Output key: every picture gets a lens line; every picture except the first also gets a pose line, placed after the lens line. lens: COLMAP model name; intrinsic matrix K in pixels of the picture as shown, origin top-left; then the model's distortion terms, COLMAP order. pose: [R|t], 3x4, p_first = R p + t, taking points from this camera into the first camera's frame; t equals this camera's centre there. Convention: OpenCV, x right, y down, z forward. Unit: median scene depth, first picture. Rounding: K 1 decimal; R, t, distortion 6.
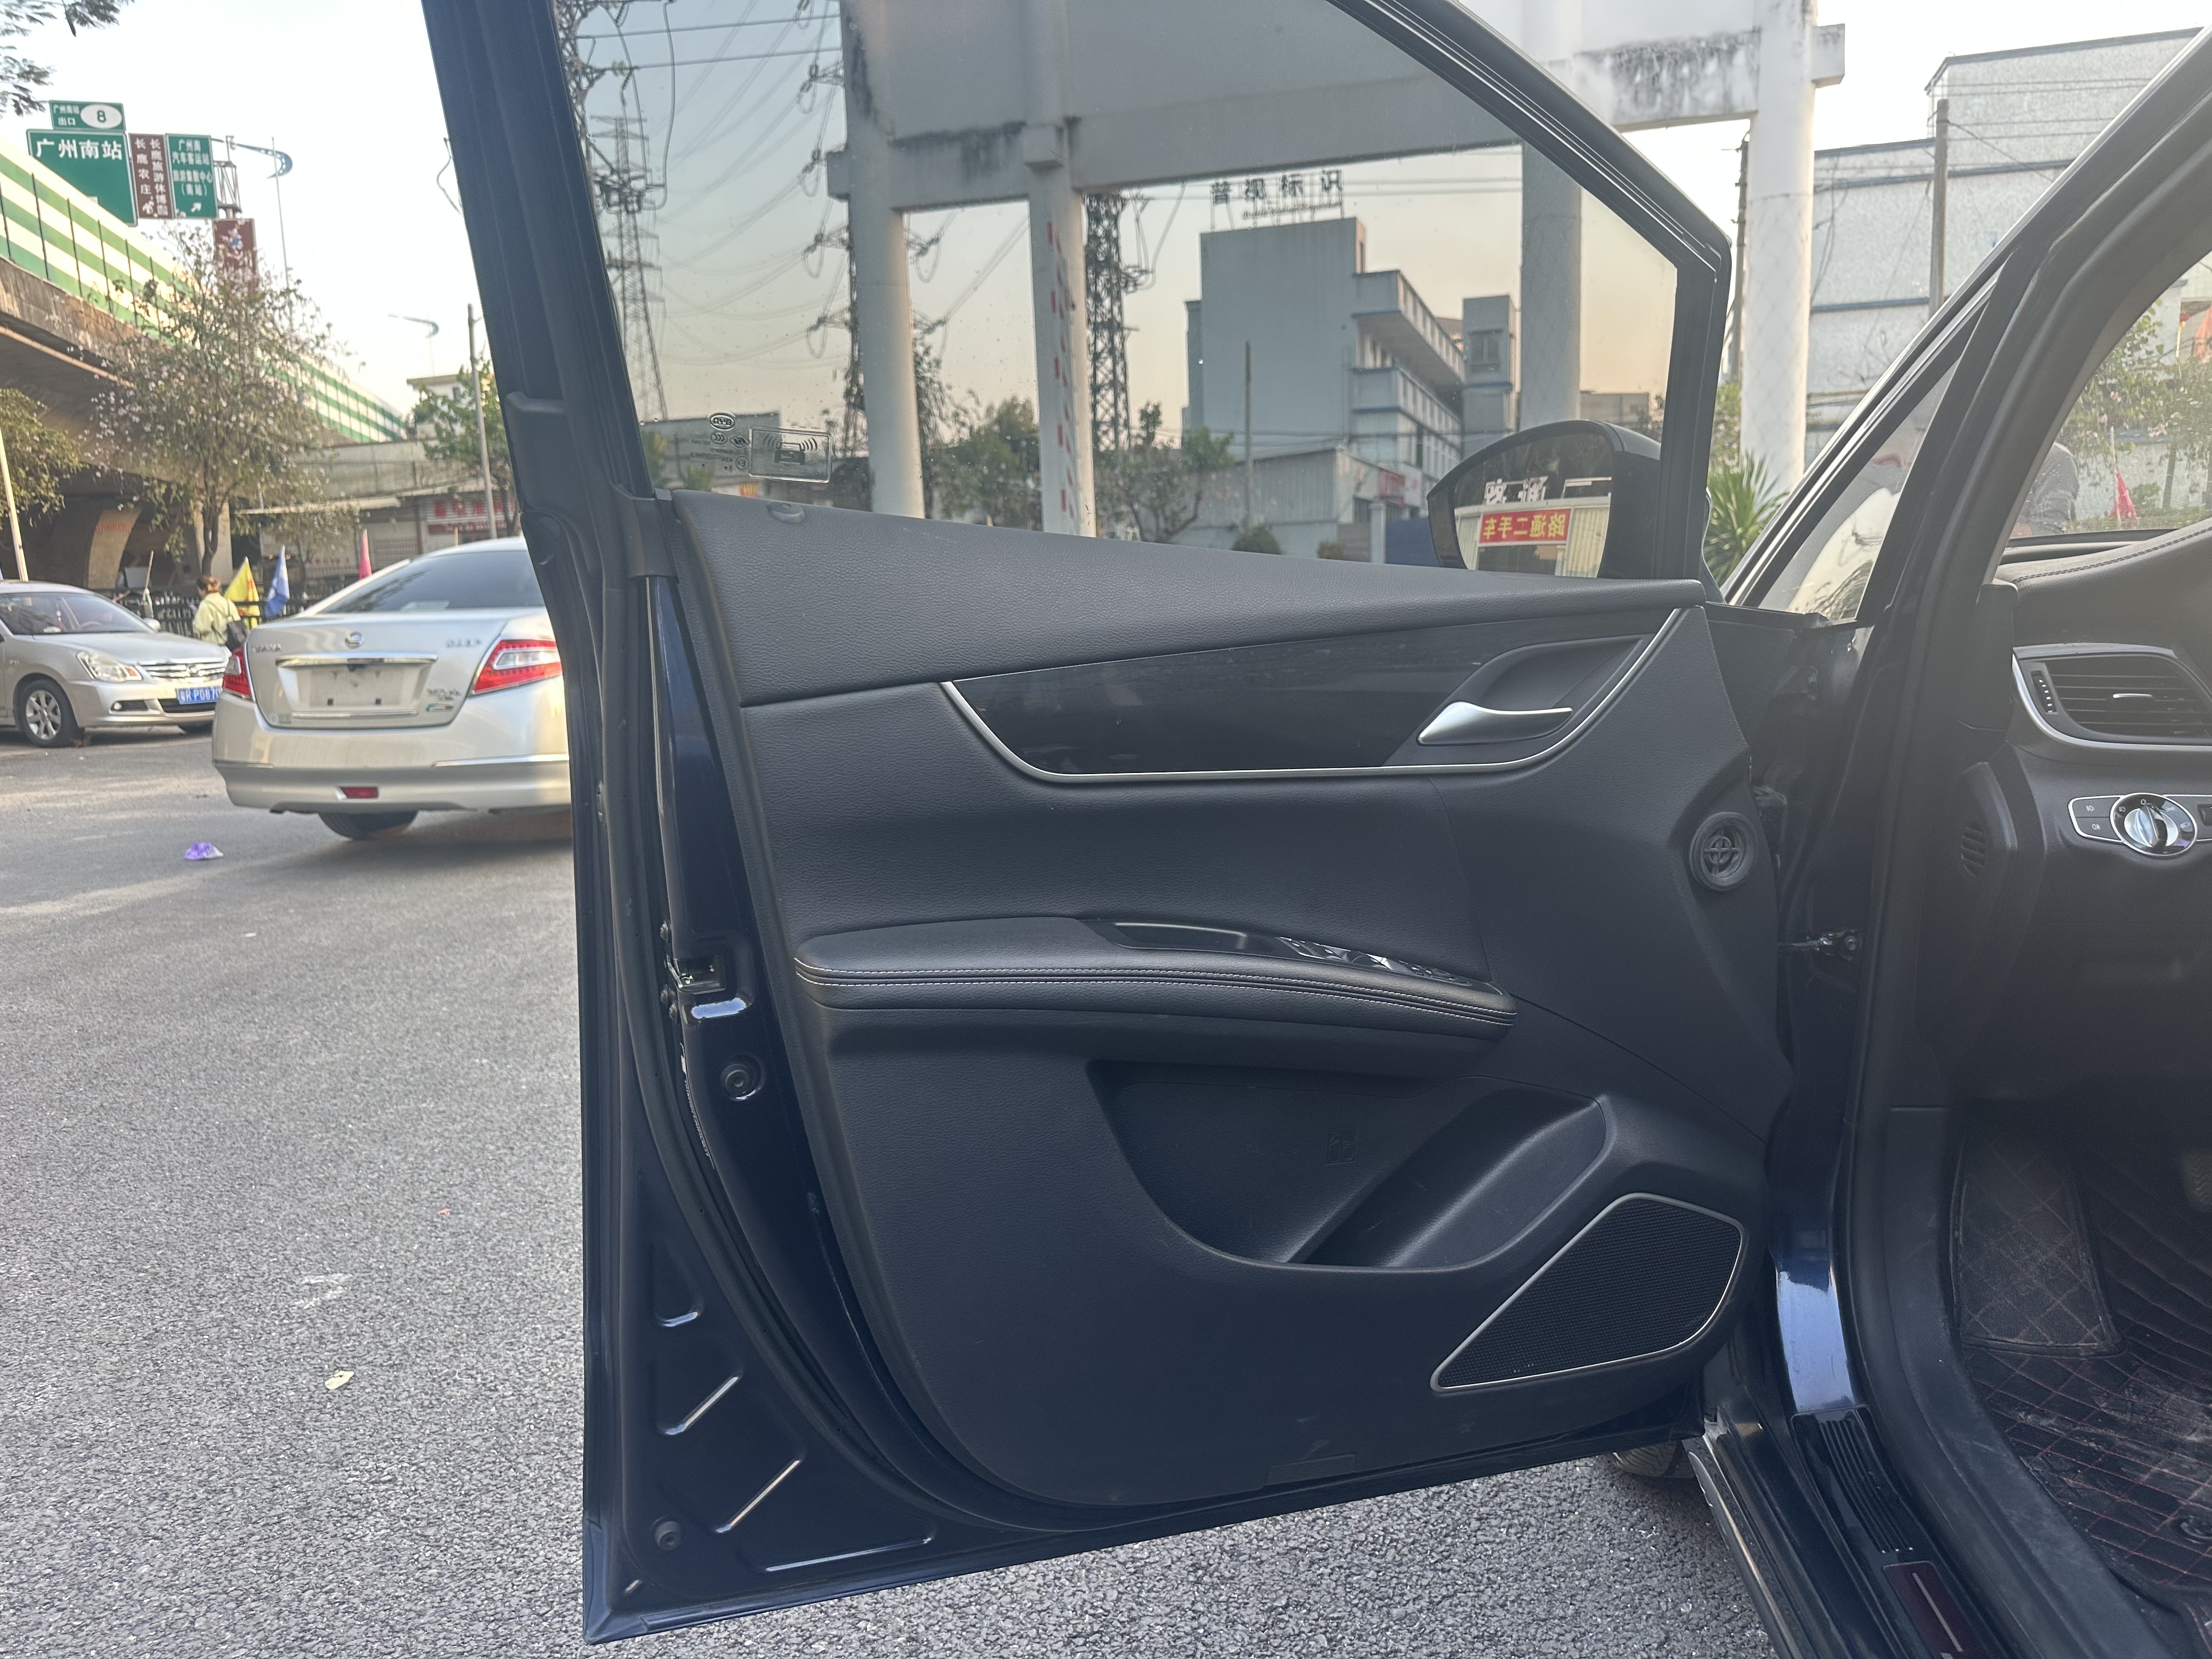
lens RADIAL K [[1566.4, 0, 1120.5], [0, 1566.4, 862.8], [0, 0, 1]] dist [0.037401, -0.053533]
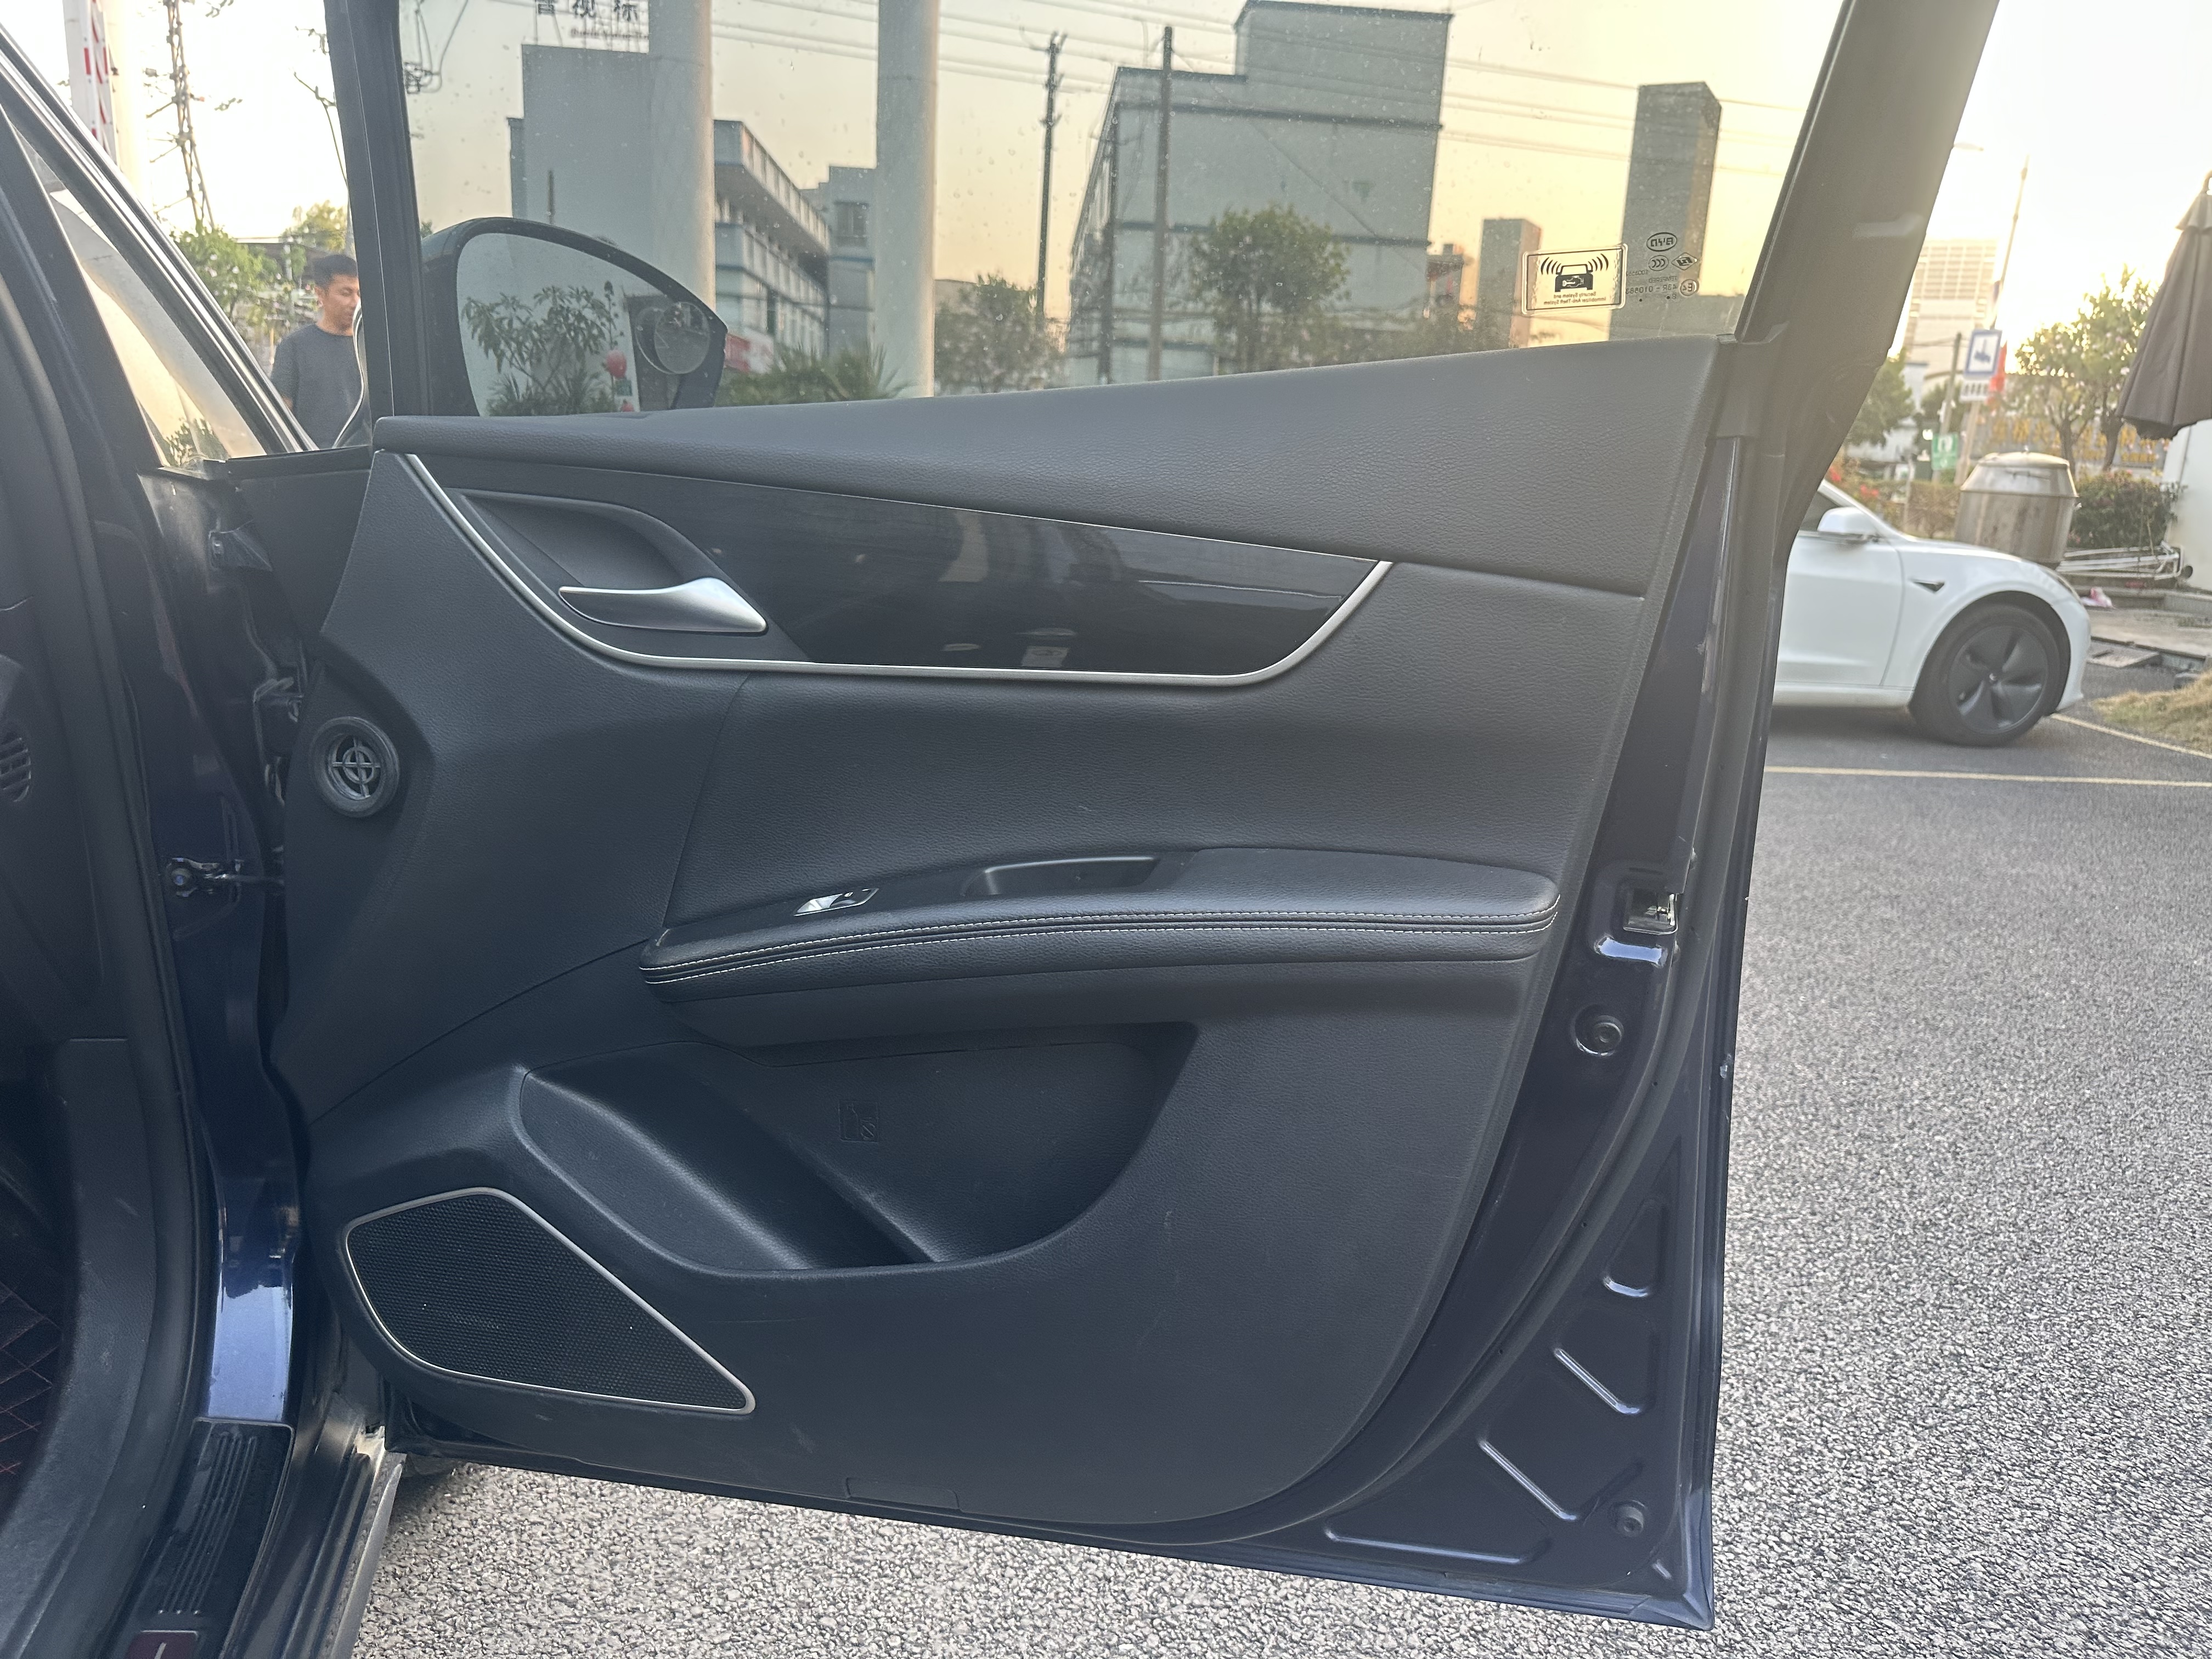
lens RADIAL K [[1598.1, 0, 1112.9], [0, 1598.1, 830.5], [0, 0, 1]] dist [0.006614, -0.011722]
pose [[0.933540, 0.006356, 0.358416, 0.056173], [-0.024884, 0.998580, 0.047104, -0.001116], [-0.357608, -0.052892, 0.932373, -0.001602]]
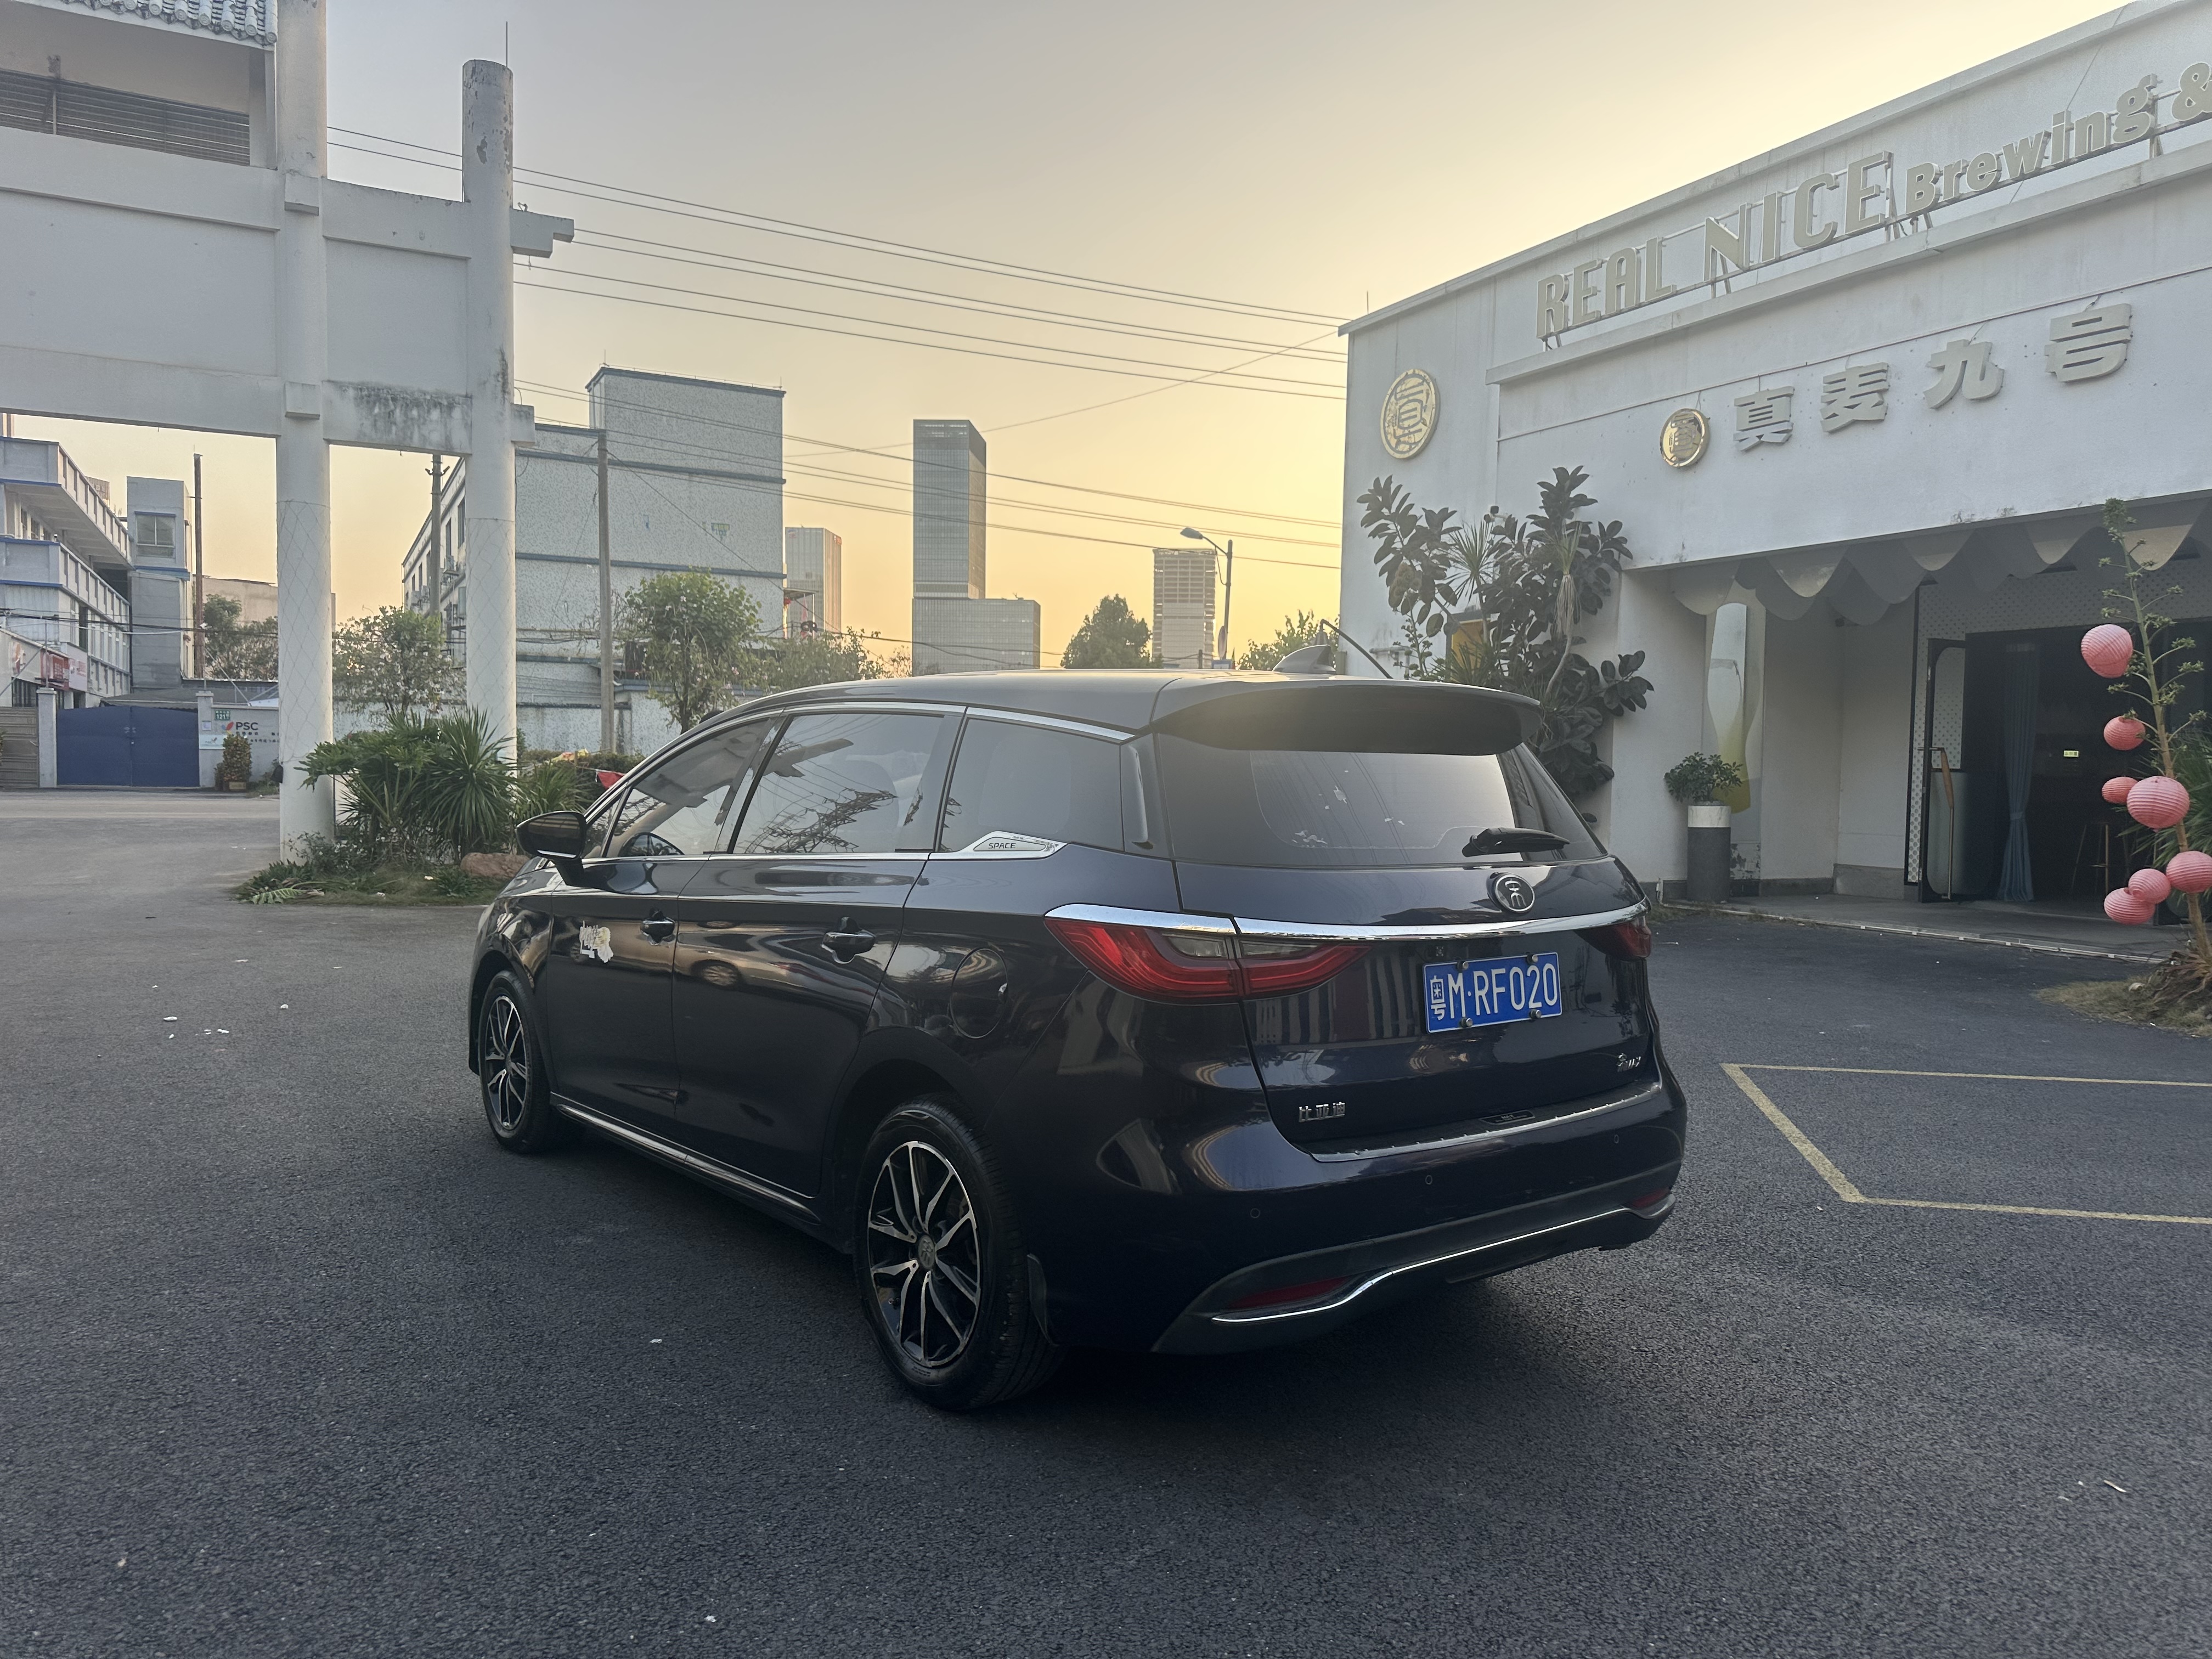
lens RADIAL K [[1598.1, 0, 1112.9], [0, 1598.1, 830.5], [0, 0, 1]] dist [0.006614, -0.011722]
pose [[0.714585, 0.022564, 0.699184, -0.043857], [0.080907, 0.990107, -0.114642, 0.010502], [-0.694854, 0.138490, 0.705690, -0.085494]]
